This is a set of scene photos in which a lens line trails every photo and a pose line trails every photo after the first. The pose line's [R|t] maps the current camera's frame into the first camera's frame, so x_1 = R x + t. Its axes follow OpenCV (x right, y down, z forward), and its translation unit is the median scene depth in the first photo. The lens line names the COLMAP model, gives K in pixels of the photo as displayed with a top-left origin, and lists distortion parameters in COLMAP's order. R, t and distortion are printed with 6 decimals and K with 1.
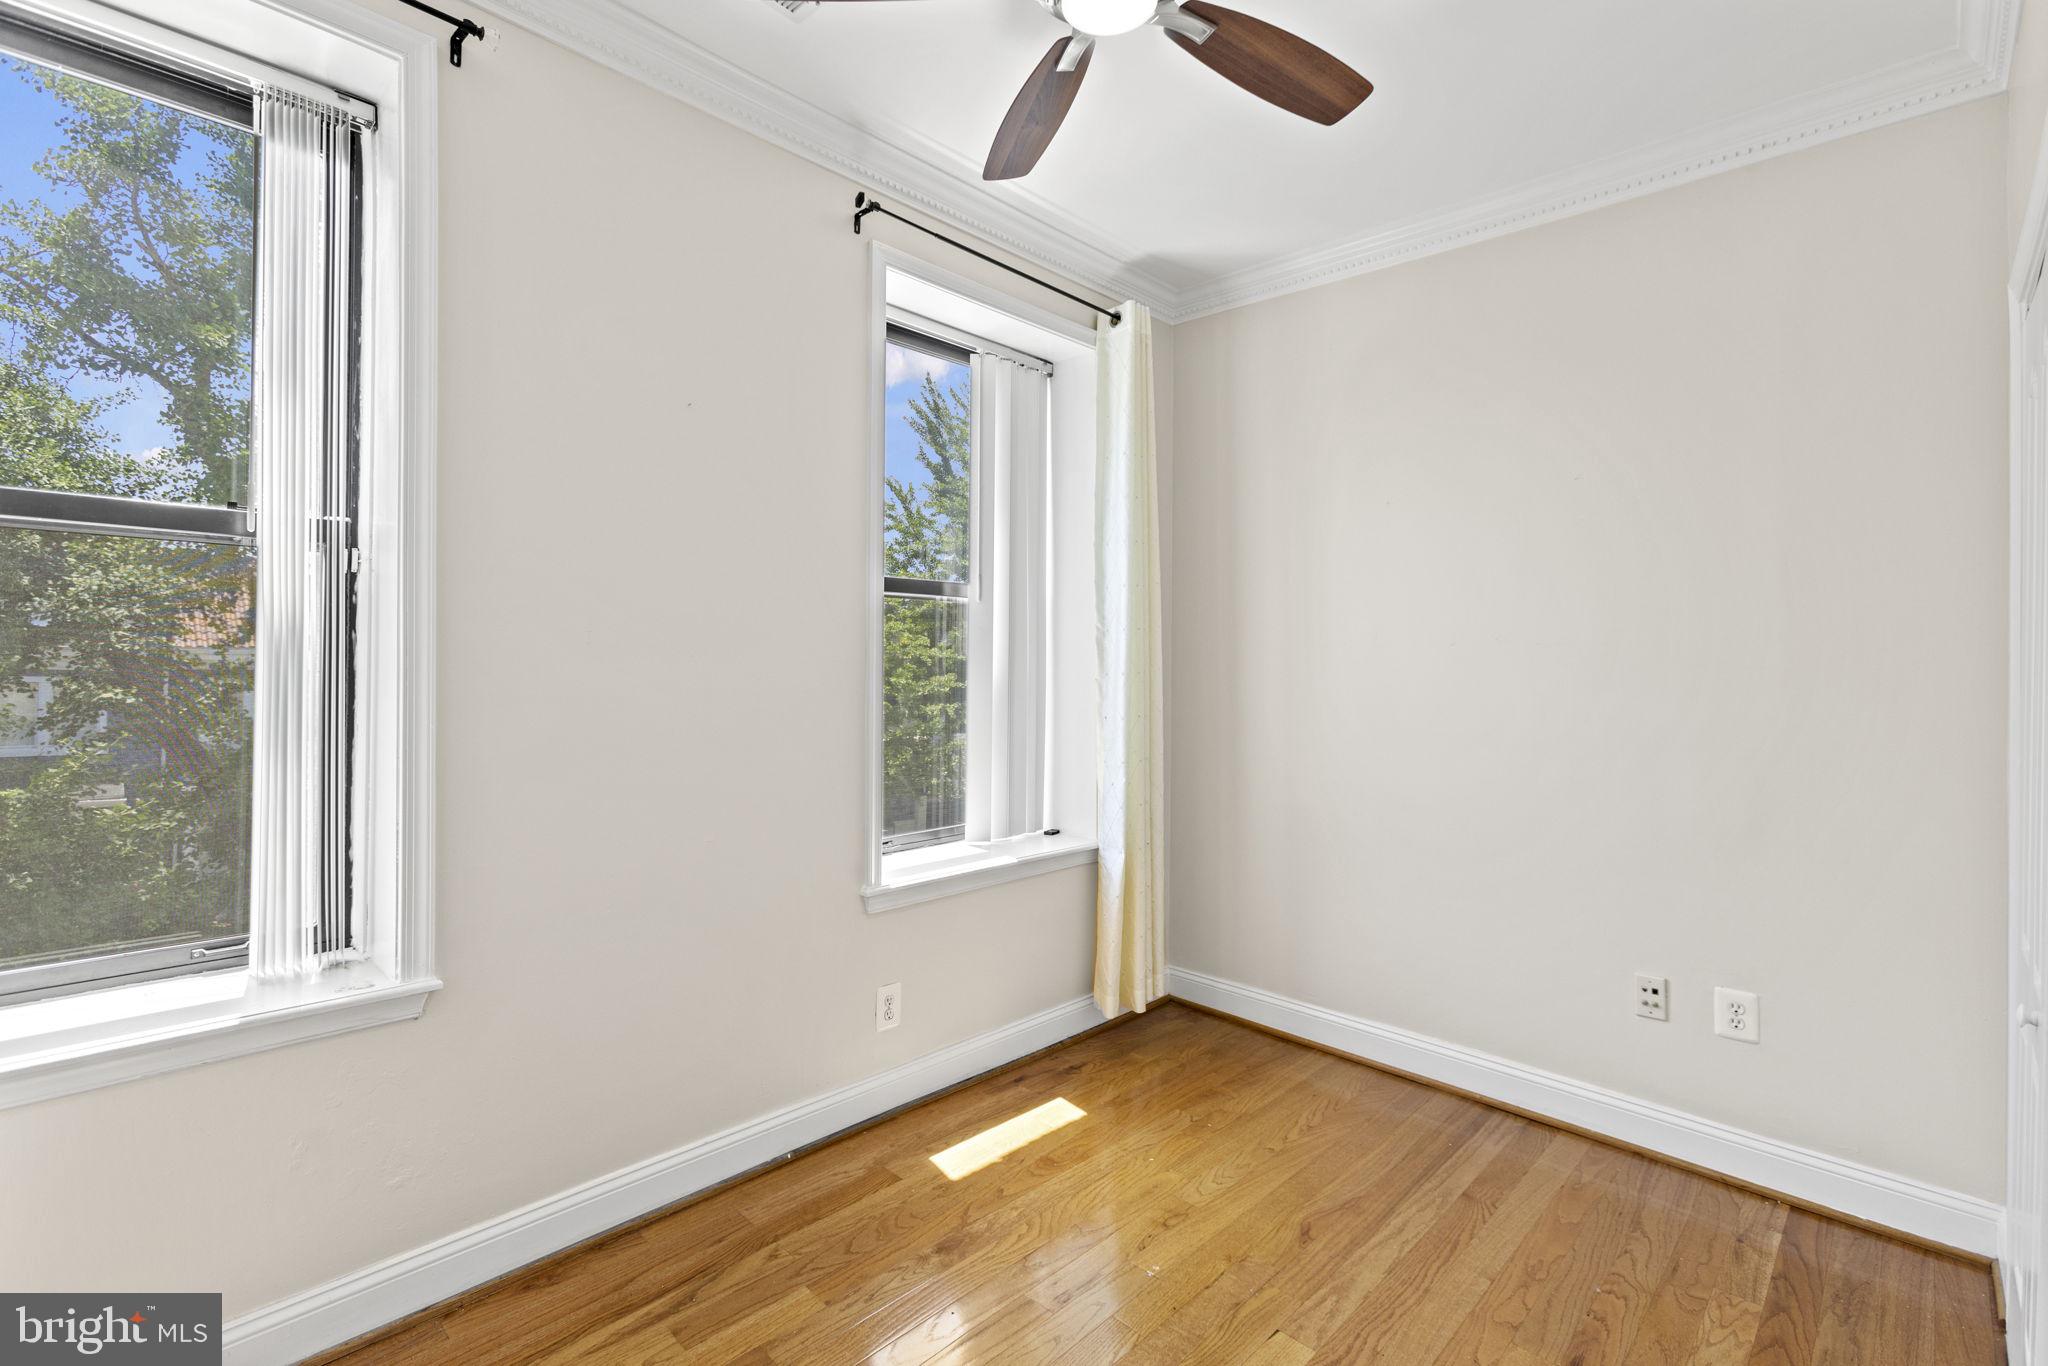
lens RADIAL K [[930.7, 0, 1025.8], [0, 930.7, 664.7], [0, 0, 1]] dist [0.000848, 0.000095]
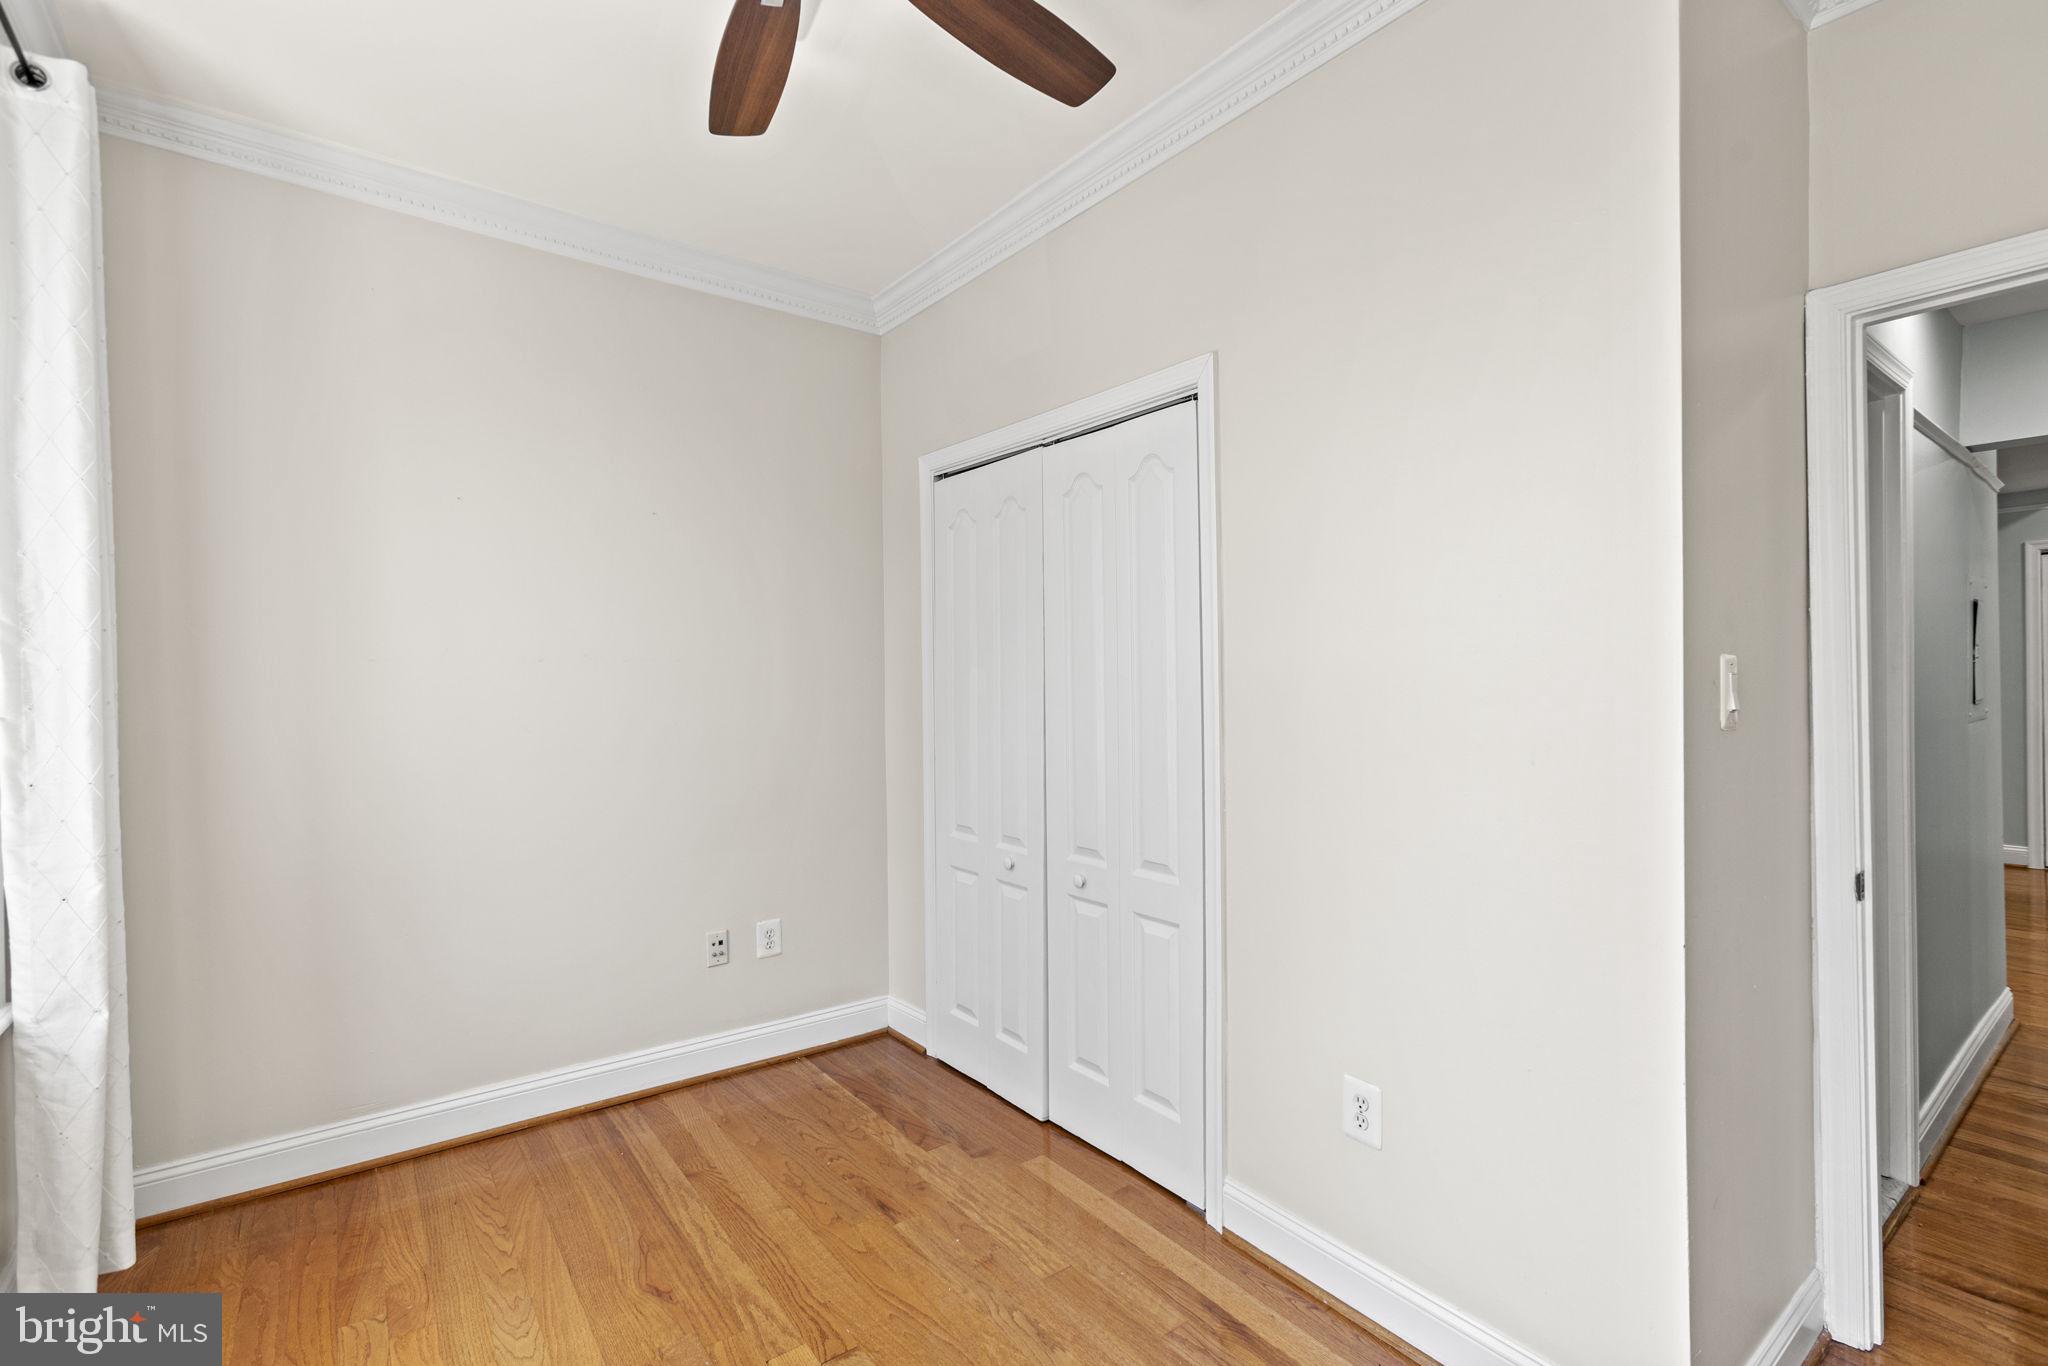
lens RADIAL K [[892.9, 0, 1018.1], [0, 892.9, 678.0], [0, 0, 1]] dist [0.000190, 0.000143]
pose [[0.153093, -0.010438, 0.988157, -0.461405], [0.005478, 0.999938, 0.009714, -0.014218], [-0.988197, 0.003926, 0.153140, 0.439122]]
